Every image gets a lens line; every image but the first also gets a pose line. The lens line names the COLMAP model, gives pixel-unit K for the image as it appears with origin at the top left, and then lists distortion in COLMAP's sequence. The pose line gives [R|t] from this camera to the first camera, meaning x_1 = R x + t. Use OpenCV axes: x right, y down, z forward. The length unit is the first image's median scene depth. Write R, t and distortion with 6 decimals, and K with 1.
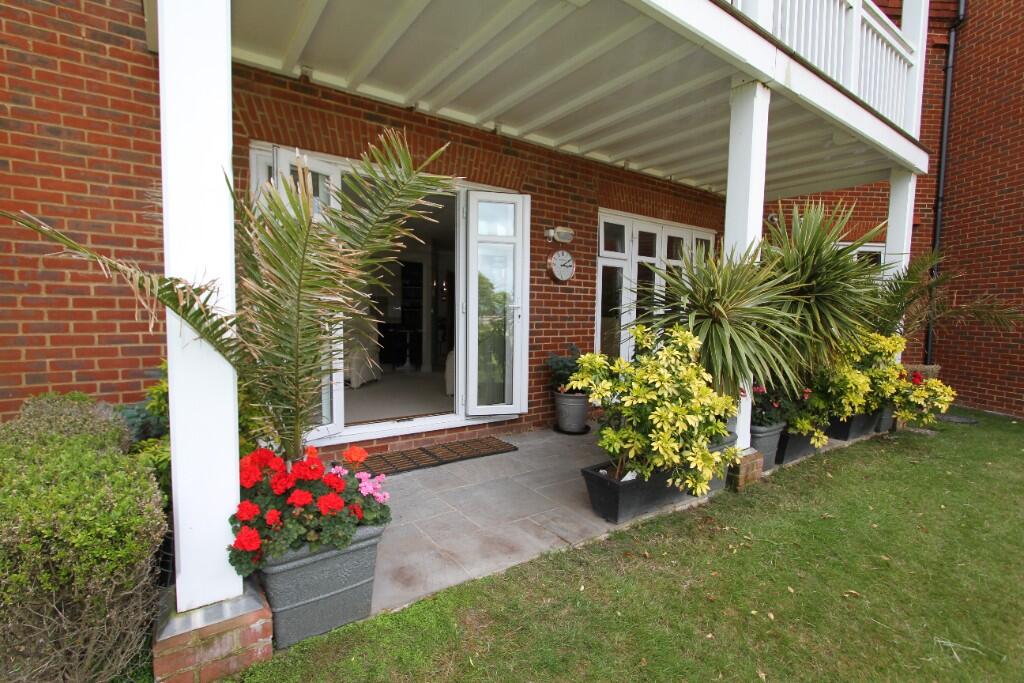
lens RADIAL K [[476.3, 0, 512.0], [0, 476.3, 341.5], [0, 0, 1]] dist [-0.003950, -0.000726]
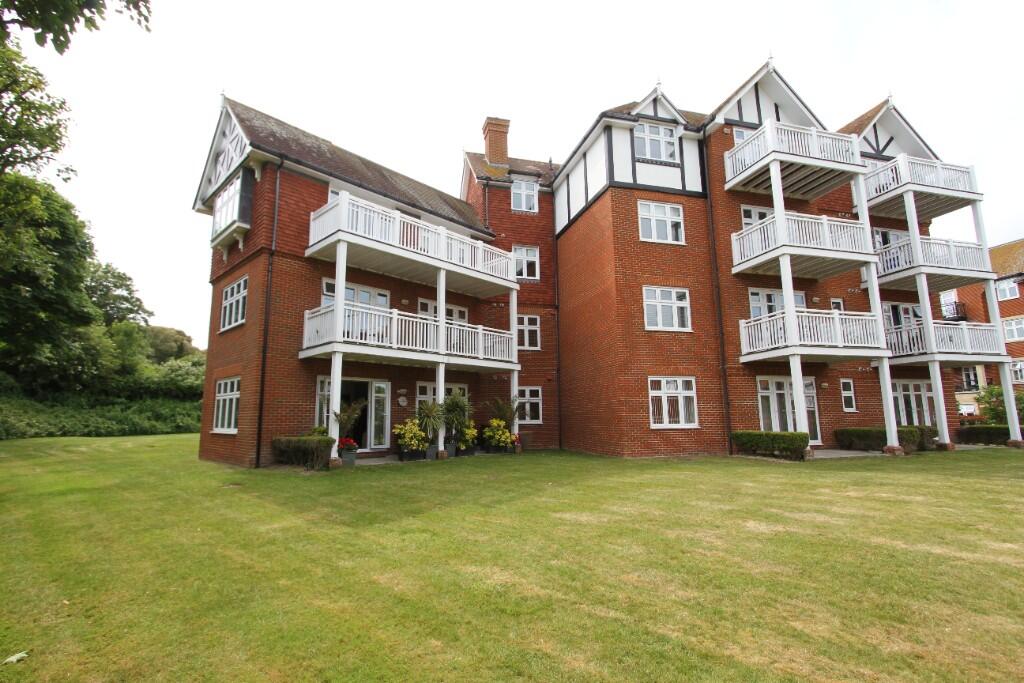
lens RADIAL K [[476.3, 0, 512.0], [0, 476.3, 341.5], [0, 0, 1]] dist [-0.003950, -0.000726]
pose [[0.979982, 0.009410, 0.198866, 0.192132], [0.033916, 0.976390, -0.213336, 0.157167], [-0.196178, 0.215810, 0.956525, -2.329041]]
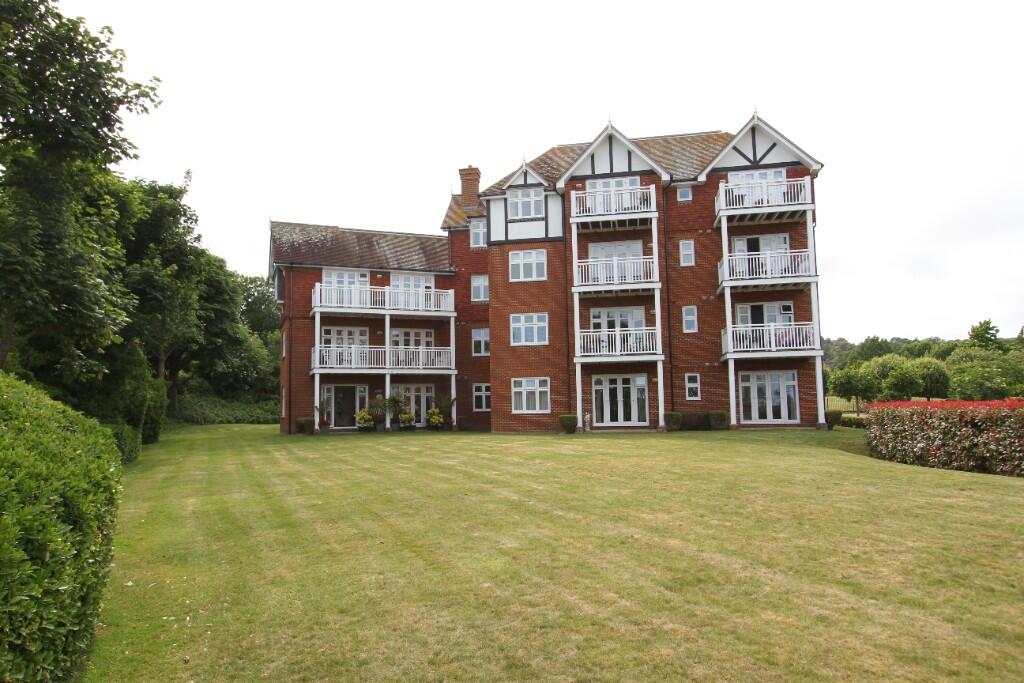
lens RADIAL K [[712.0, 0, 512.0], [0, 712.0, 341.5], [0, 0, 1]] dist [0.003157, 0.000356]
pose [[0.970874, -0.053129, -0.233627, 3.521966], [0.015580, 0.987040, -0.159716, 0.509536], [0.239084, 0.151424, 0.959119, -6.309287]]
